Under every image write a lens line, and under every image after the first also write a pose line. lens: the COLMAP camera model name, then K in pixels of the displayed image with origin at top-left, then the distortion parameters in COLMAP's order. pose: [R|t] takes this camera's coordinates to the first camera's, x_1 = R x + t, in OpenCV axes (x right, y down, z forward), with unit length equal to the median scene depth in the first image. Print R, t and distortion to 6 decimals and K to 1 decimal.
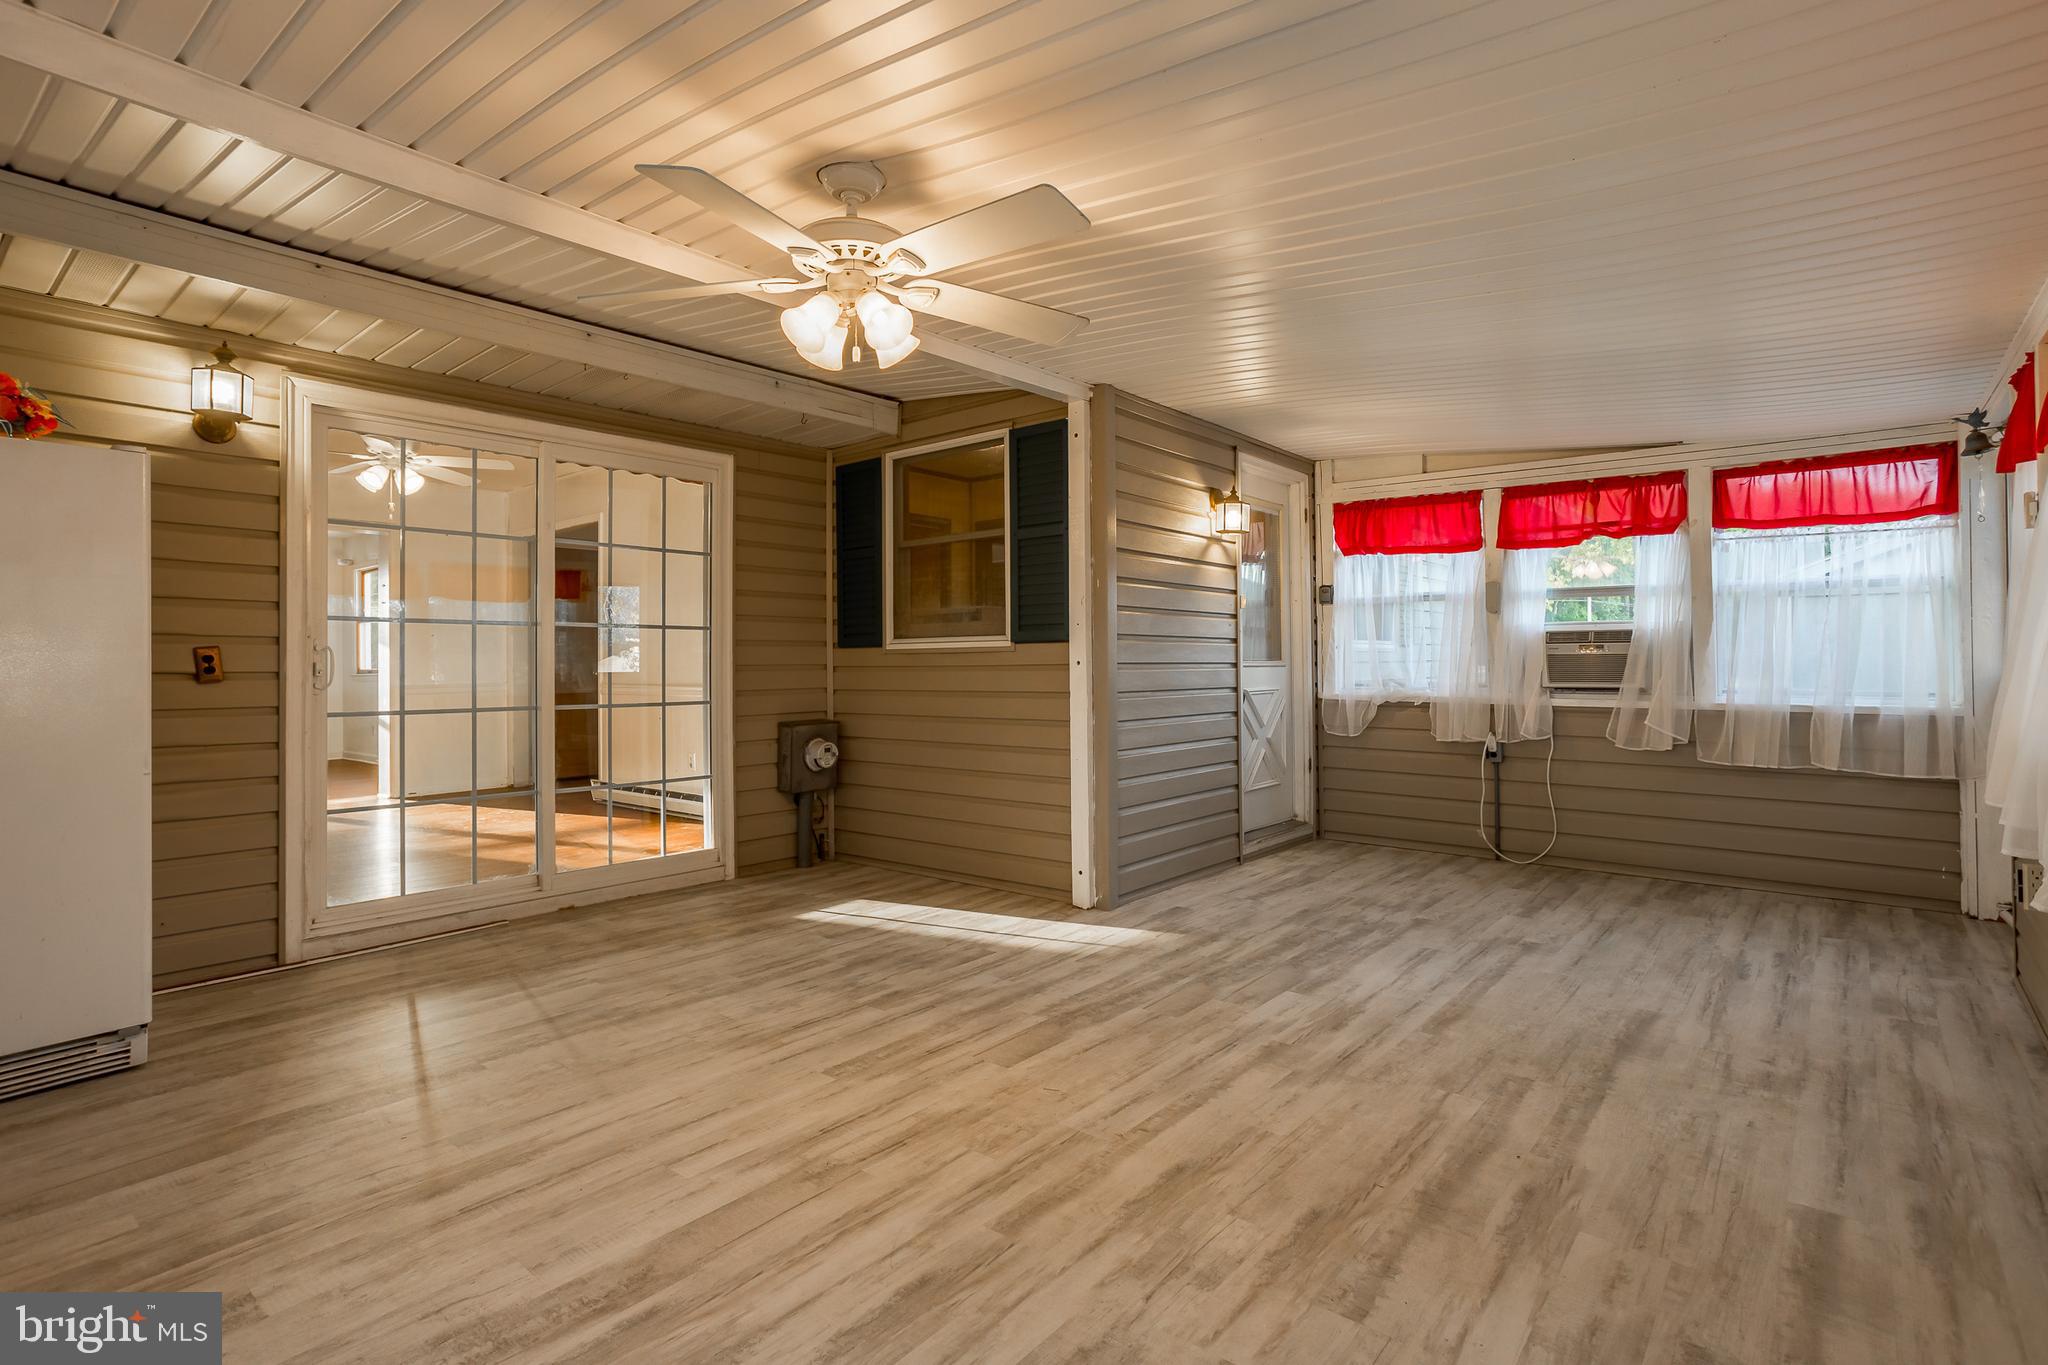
lens RADIAL K [[1037.7, 0, 1000.2], [0, 1037.7, 676.4], [0, 0, 1]] dist [-0.026263, 0.015654]
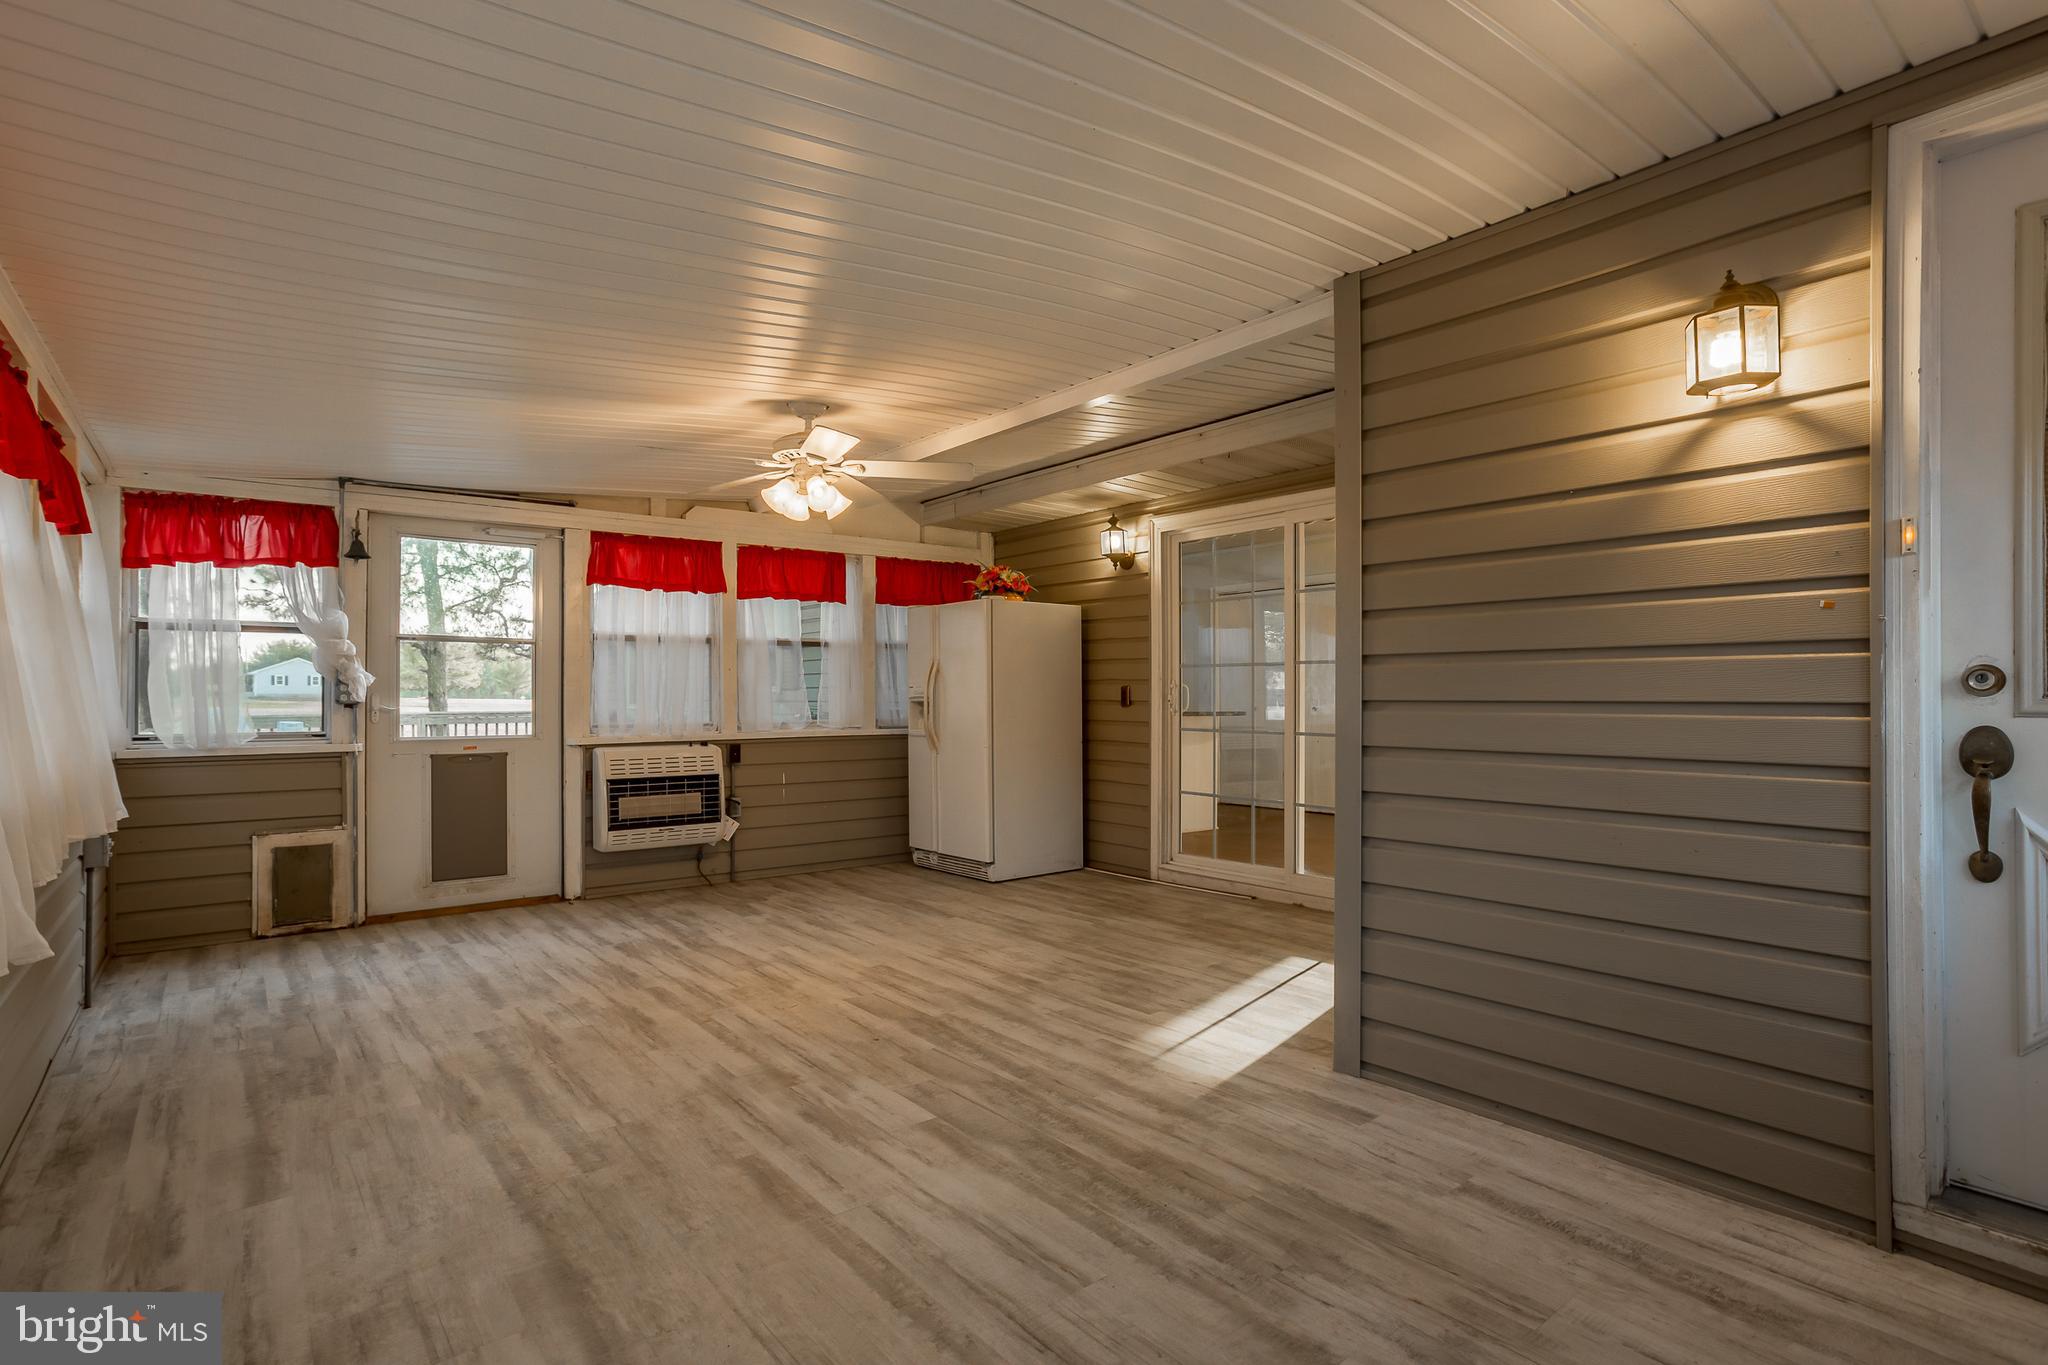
lens RADIAL K [[1037.7, 0, 1000.2], [0, 1037.7, 676.4], [0, 0, 1]] dist [-0.026263, 0.015654]
pose [[-0.236330, -0.017886, -0.971508, 1.177974], [-0.006724, 0.999837, -0.016772, -0.015409], [0.971650, 0.002569, -0.236412, 1.411207]]
